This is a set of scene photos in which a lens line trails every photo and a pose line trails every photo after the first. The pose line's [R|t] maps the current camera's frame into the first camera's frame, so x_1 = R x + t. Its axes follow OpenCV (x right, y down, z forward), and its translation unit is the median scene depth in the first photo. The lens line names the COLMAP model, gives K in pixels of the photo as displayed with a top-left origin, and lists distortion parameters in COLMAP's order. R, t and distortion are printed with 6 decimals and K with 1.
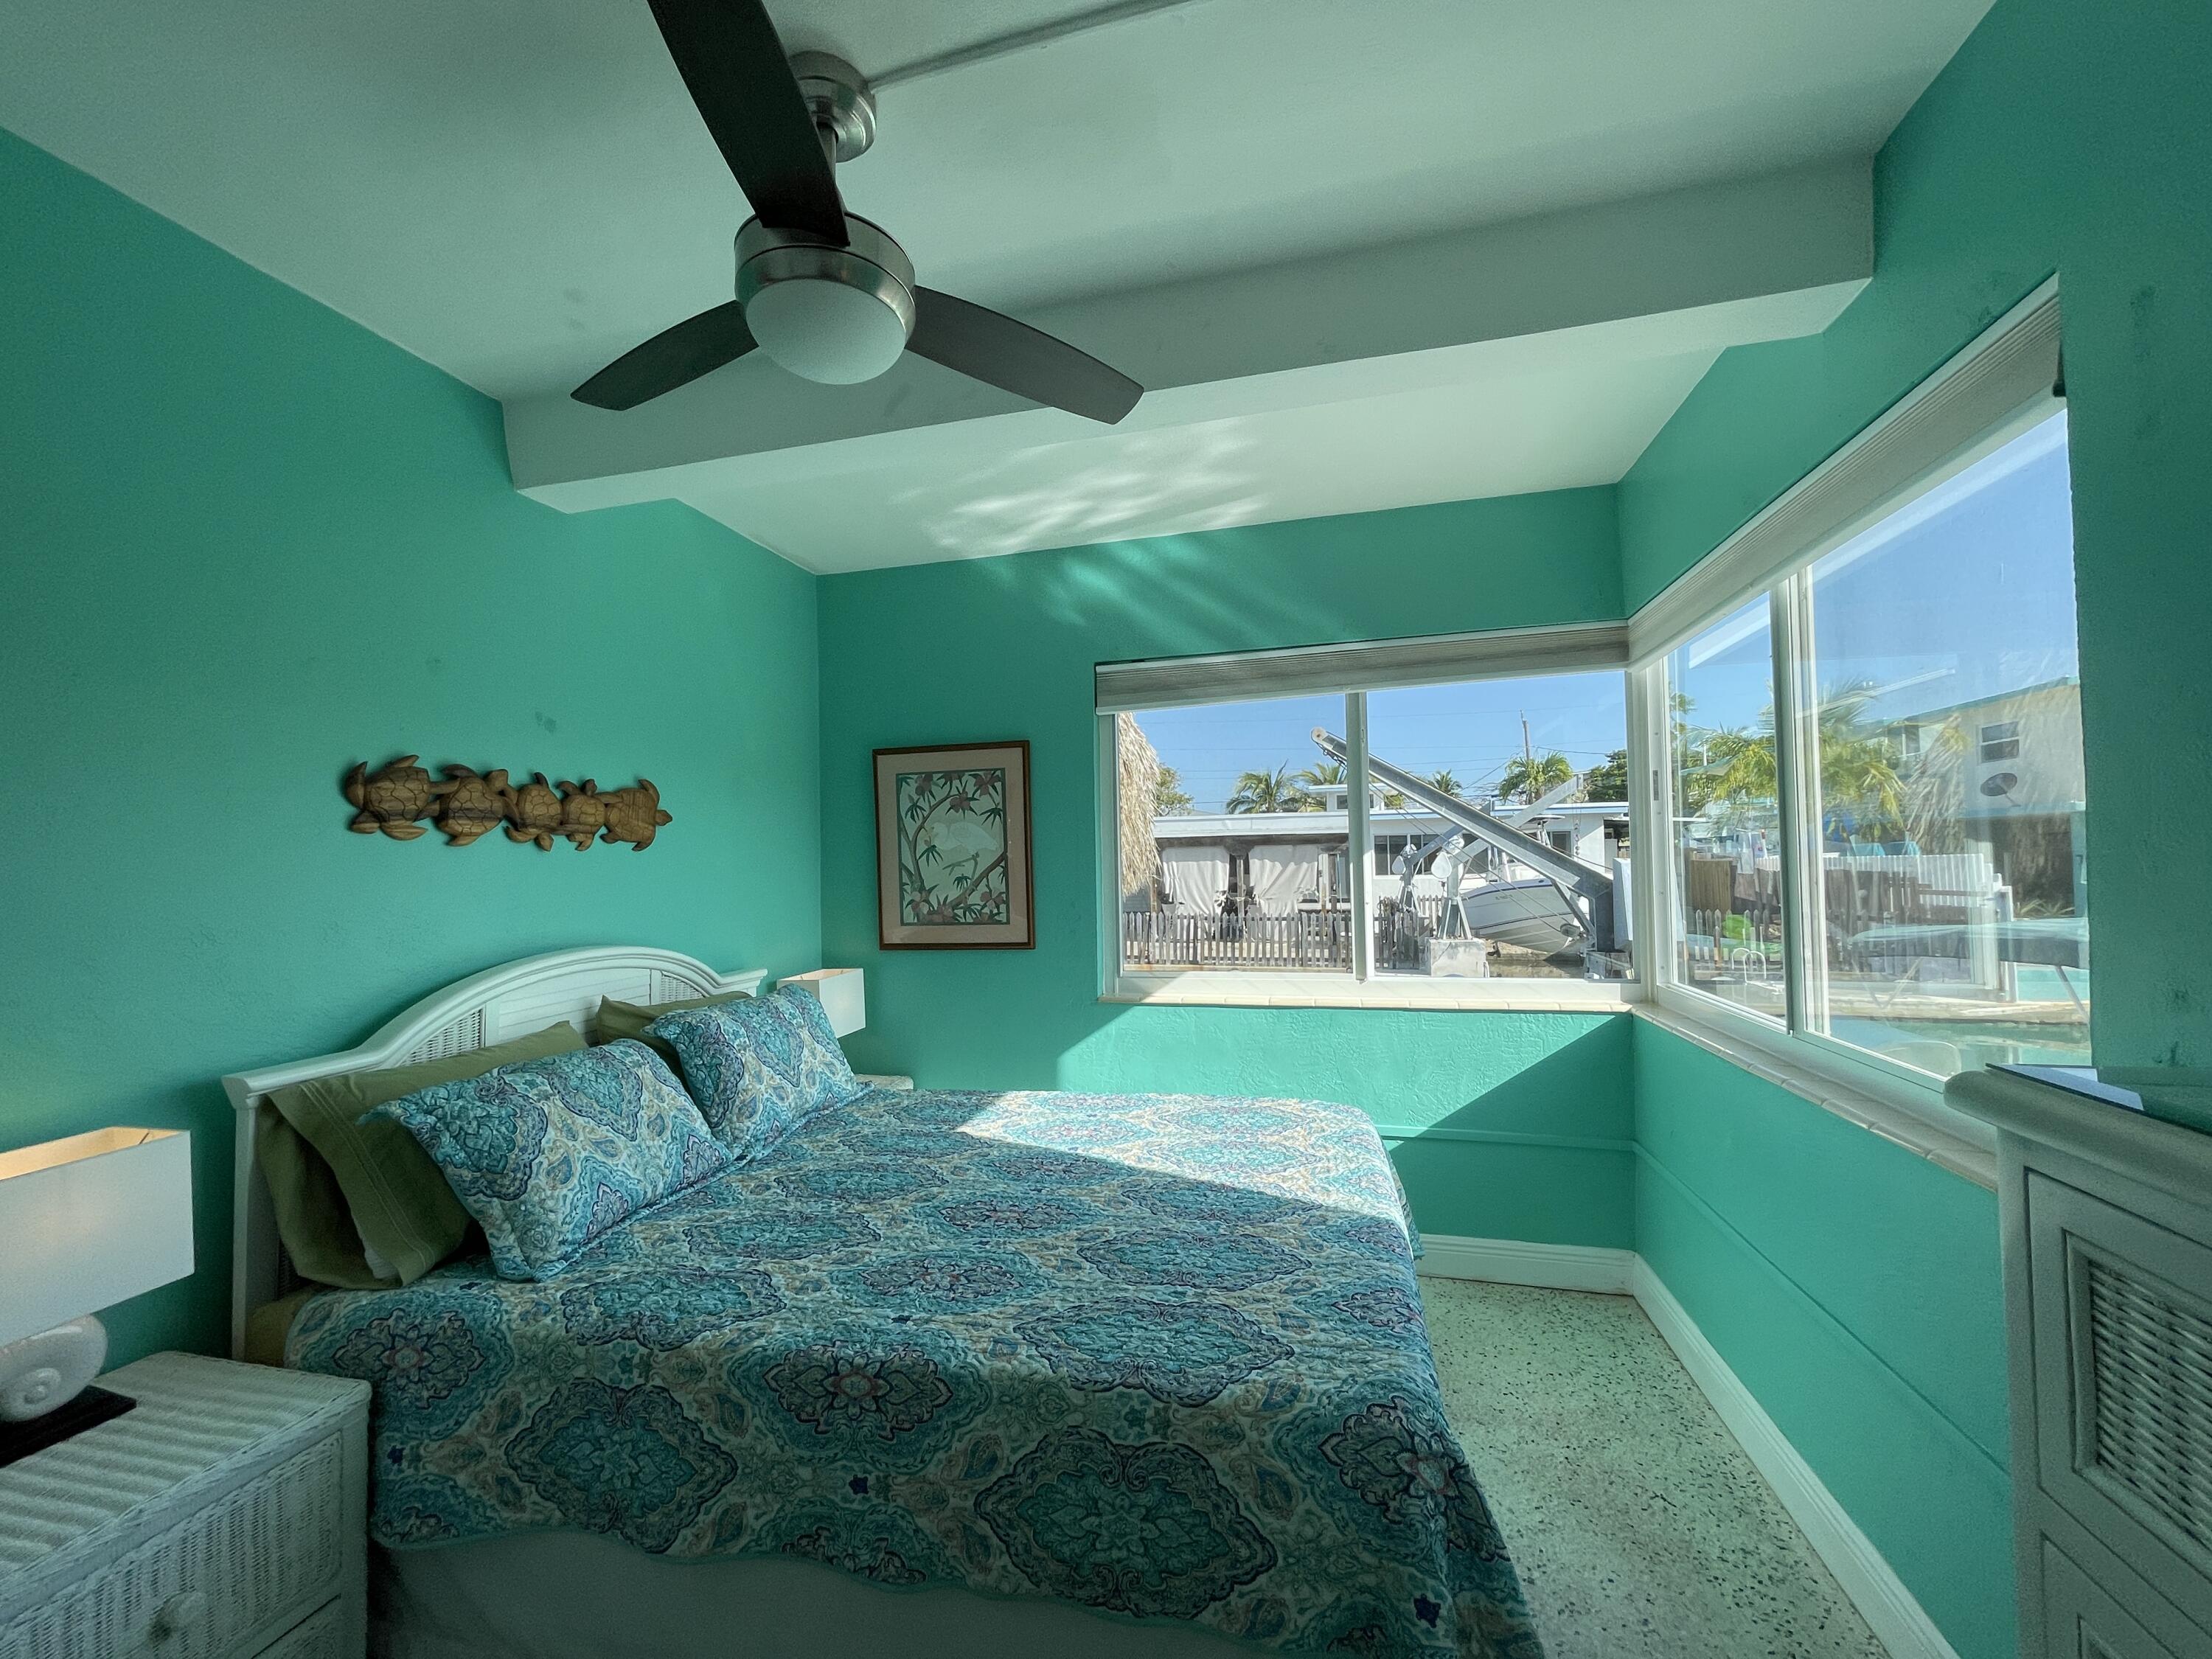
lens RADIAL K [[891.5, 0, 1104.7], [0, 891.5, 834.5], [0, 0, 1]] dist [-0.001047, 0.000868]
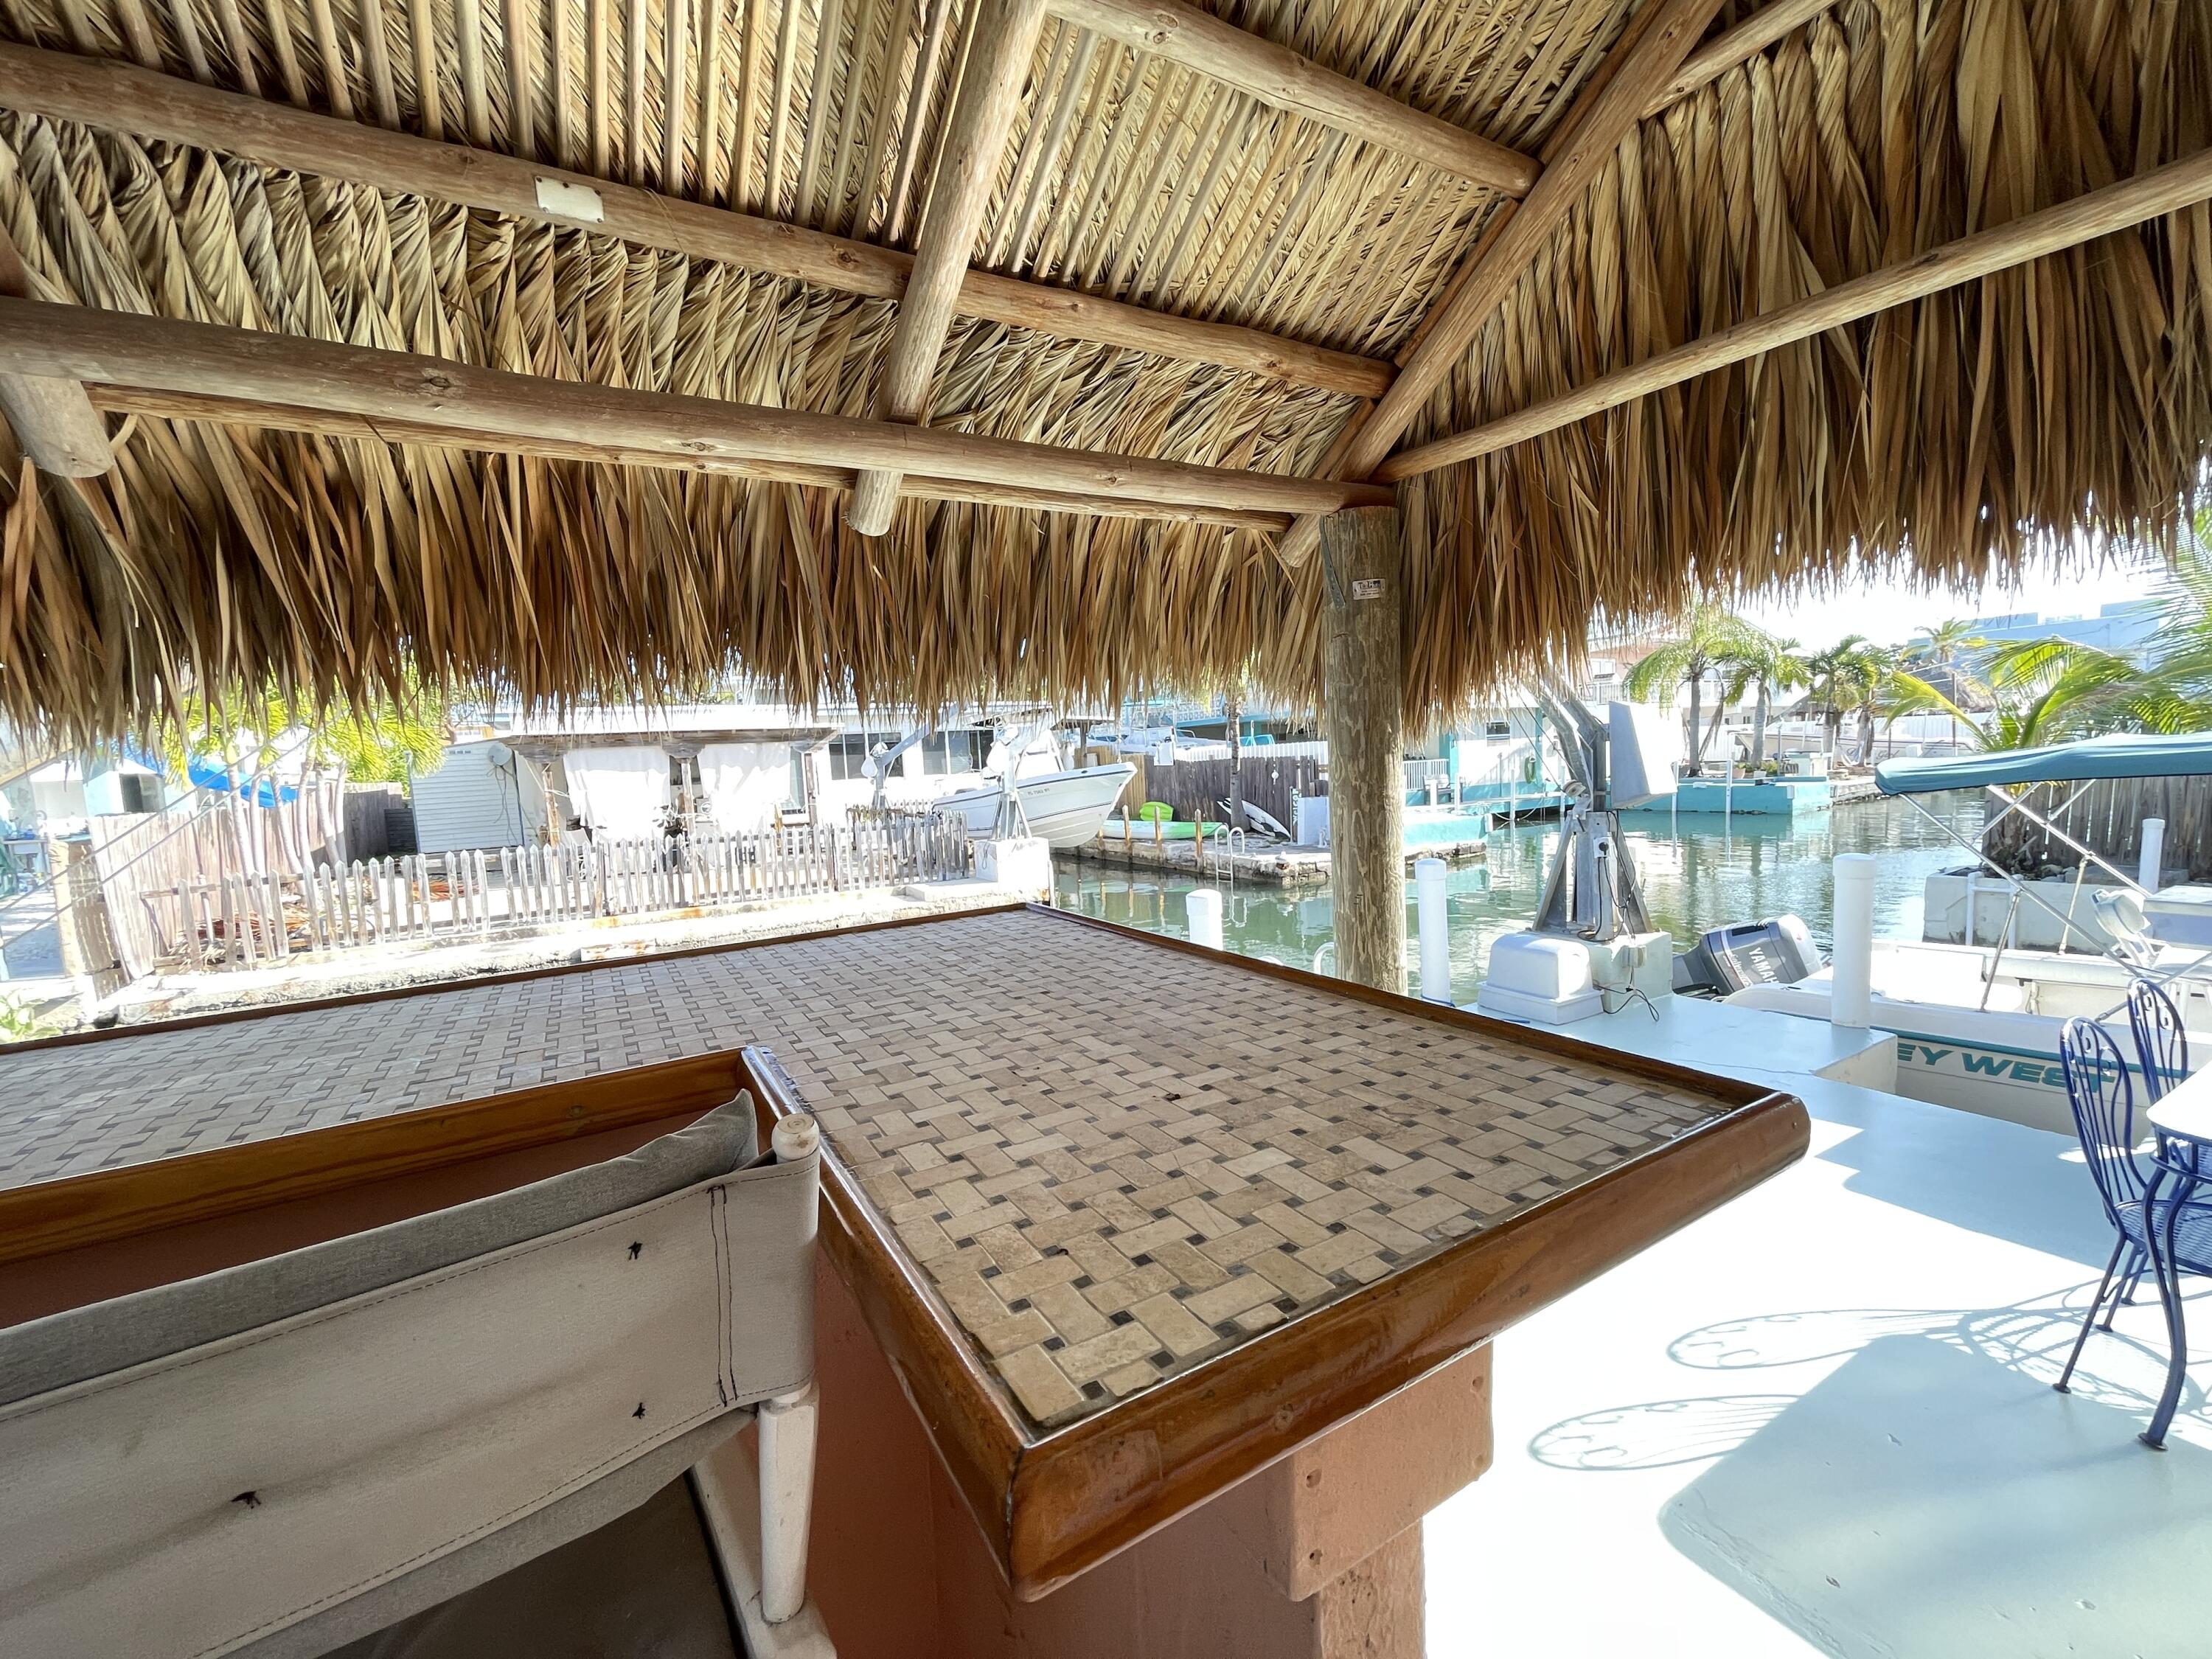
lens RADIAL K [[891.5, 0, 1096.4], [0, 891.5, 837.1], [0, 0, 1]] dist [-0.001047, 0.000868]
pose [[0.732334, -0.078885, 0.676361, -1.104530], [0.013878, 0.994790, 0.100997, 0.184589], [-0.680804, -0.064577, 0.729613, 2.082042]]
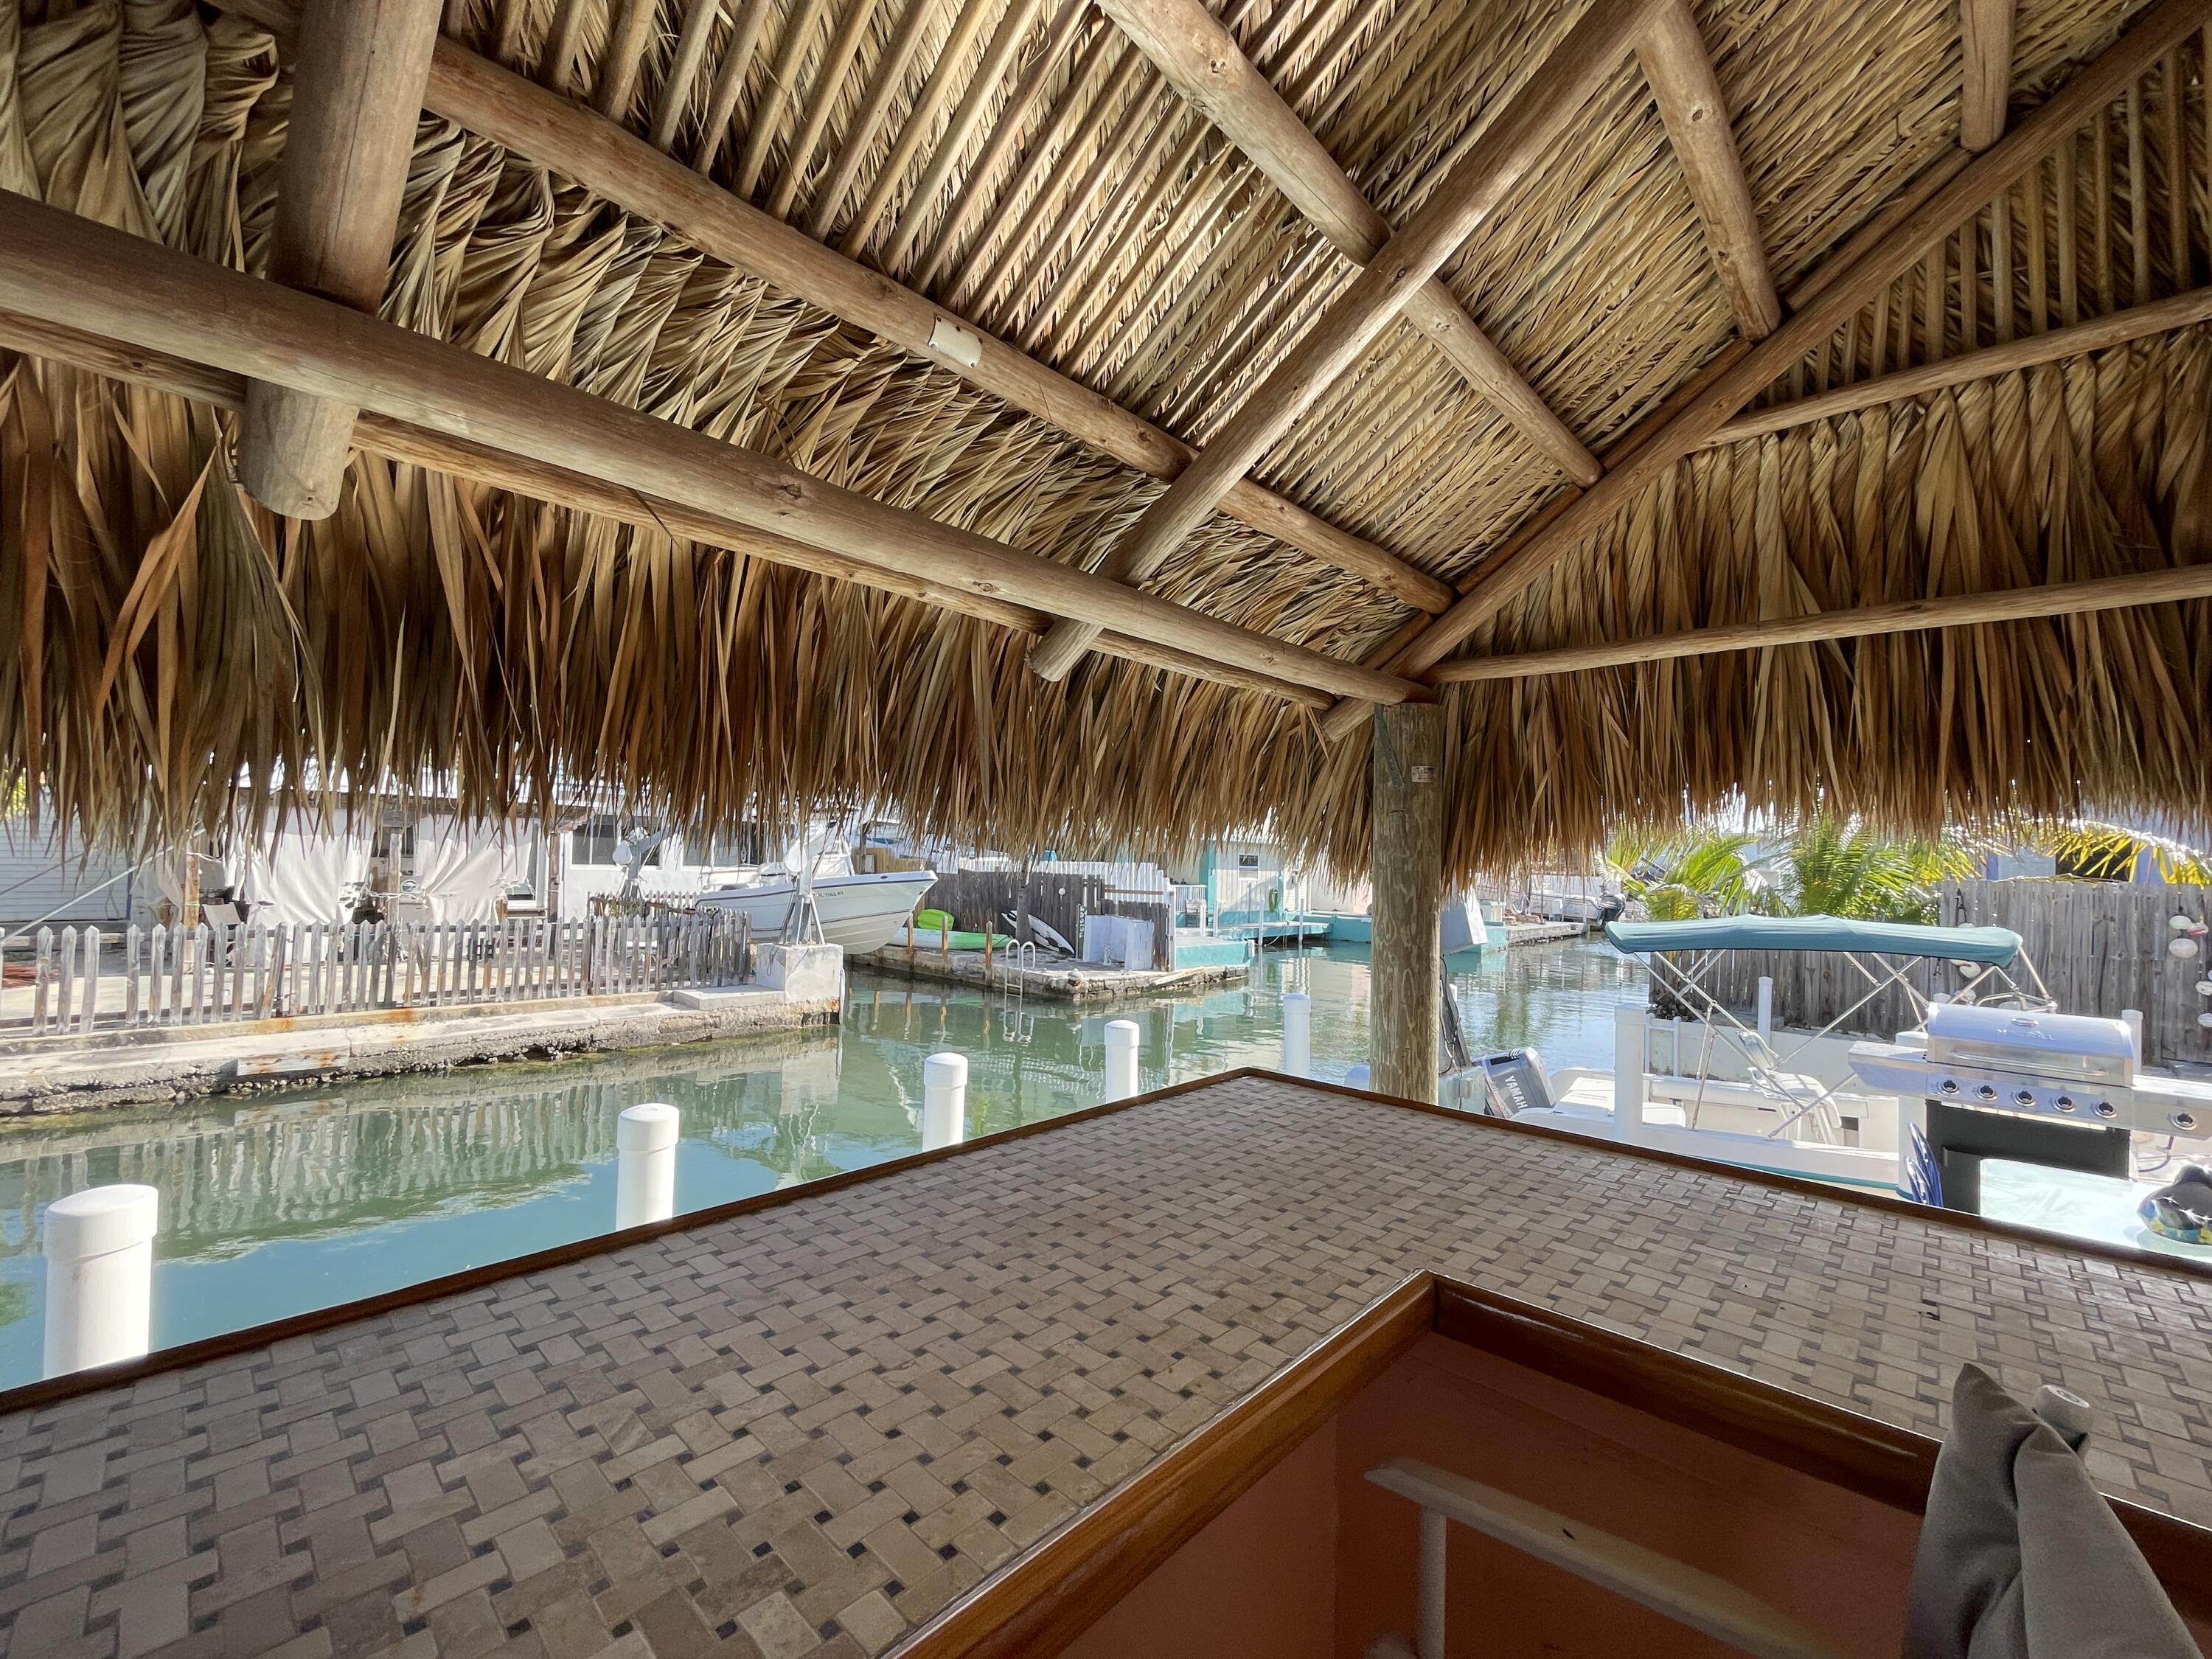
lens RADIAL K [[891.5, 0, 1100.4], [0, 891.5, 840.0], [0, 0, 1]] dist [-0.001047, 0.000868]
pose [[0.511857, 0.052408, 0.857470, -1.375889], [-0.064161, 0.997682, -0.022678, 0.146076], [-0.856671, -0.043409, 0.514033, 2.408107]]
